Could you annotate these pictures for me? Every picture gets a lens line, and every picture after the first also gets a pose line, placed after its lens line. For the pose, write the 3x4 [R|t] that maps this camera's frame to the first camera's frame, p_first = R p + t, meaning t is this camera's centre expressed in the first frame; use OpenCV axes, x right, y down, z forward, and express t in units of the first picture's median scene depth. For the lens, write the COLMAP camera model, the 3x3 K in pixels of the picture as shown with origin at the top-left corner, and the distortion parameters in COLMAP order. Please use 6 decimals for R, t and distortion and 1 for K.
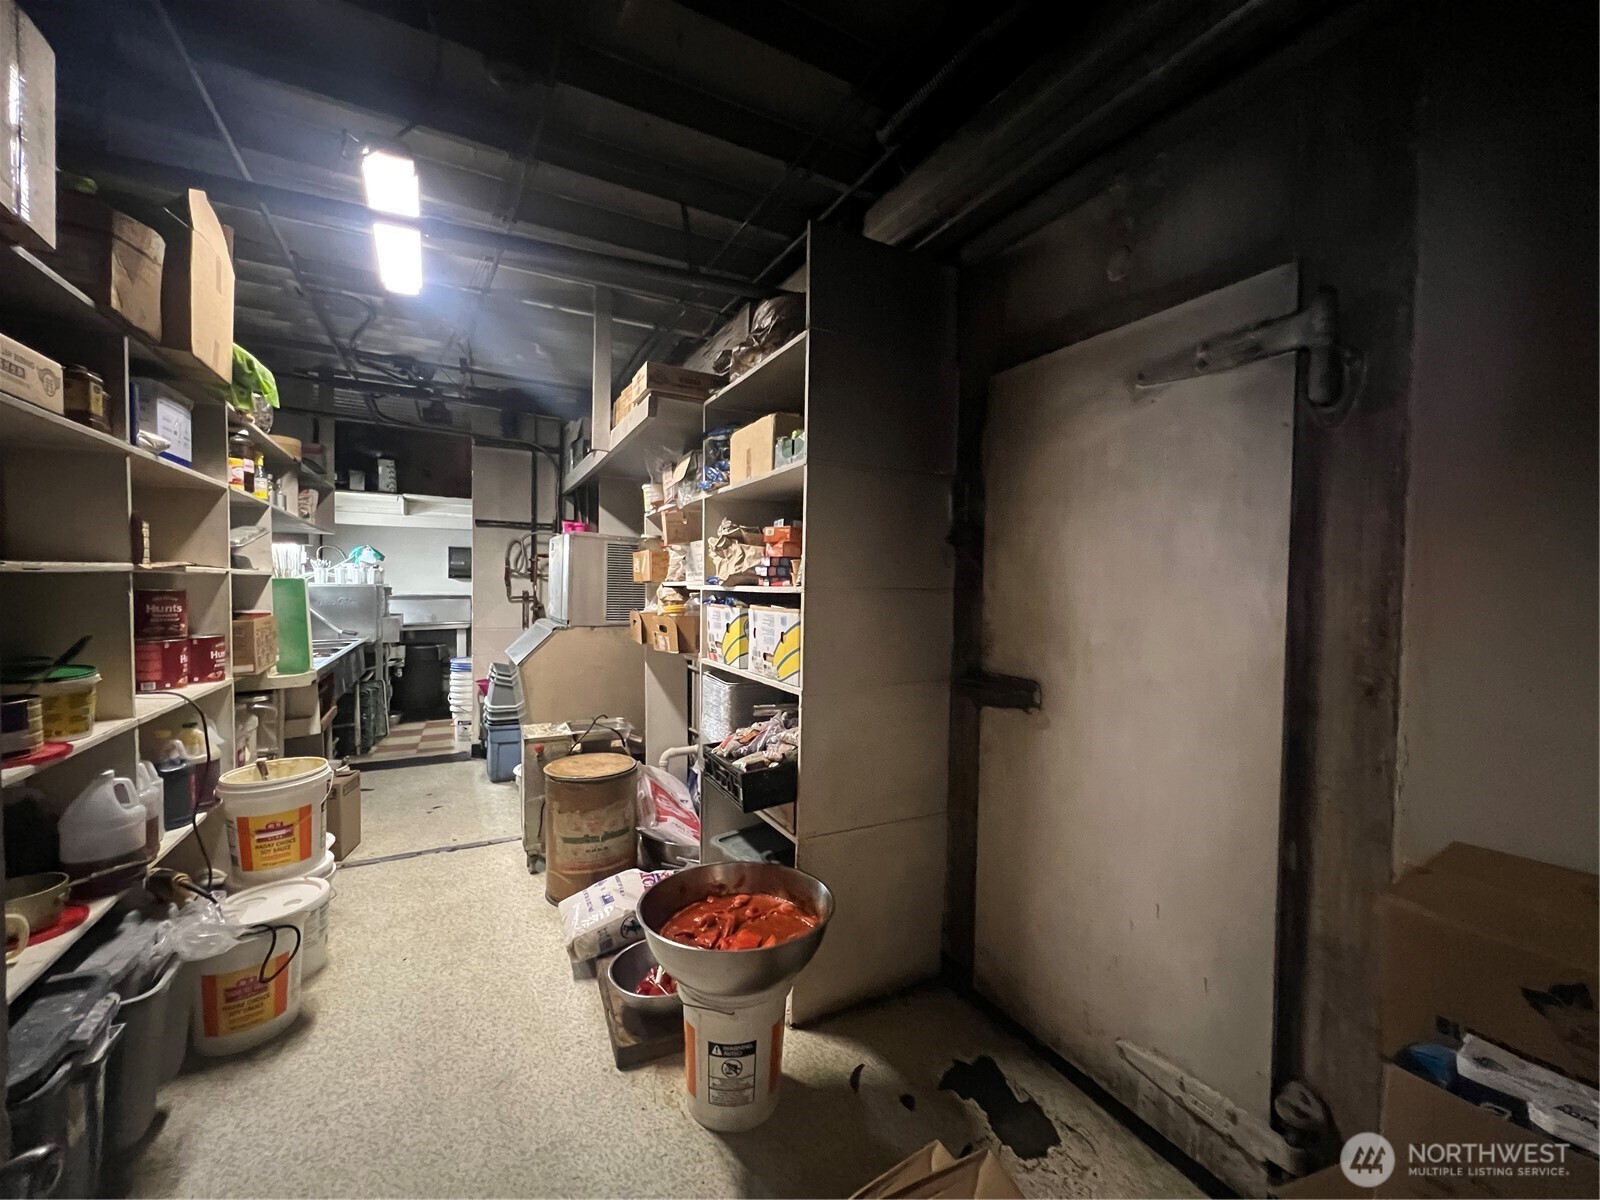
lens RADIAL K [[637.7, 0, 793.1], [0, 637.7, 598.0], [0, 0, 1]] dist [0.000448, -0.000491]
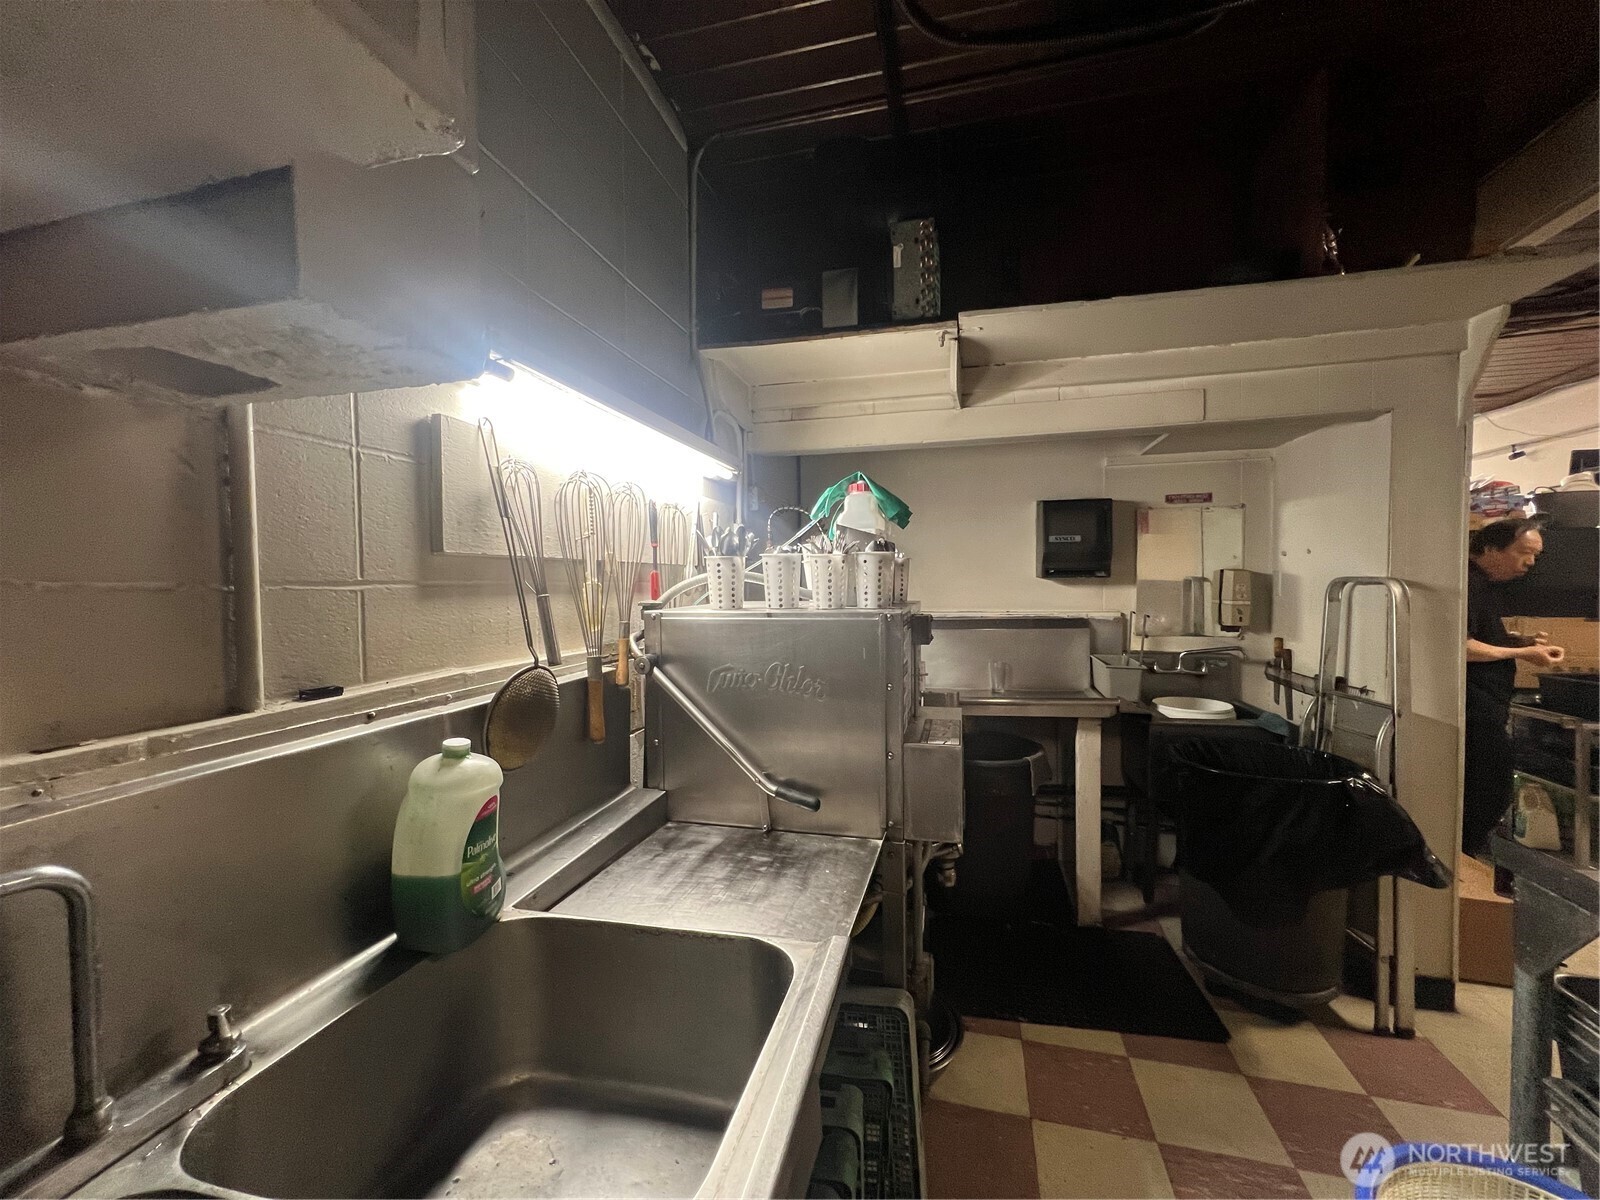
lens RADIAL K [[637.7, 0, 801.9], [0, 637.7, 600.3], [0, 0, 1]] dist [0.000448, -0.000491]
pose [[0.736620, -0.004122, -0.676294, -0.462080], [0.004201, 0.999990, -0.001519, -0.022761], [0.676294, -0.001722, 0.736630, 0.724656]]
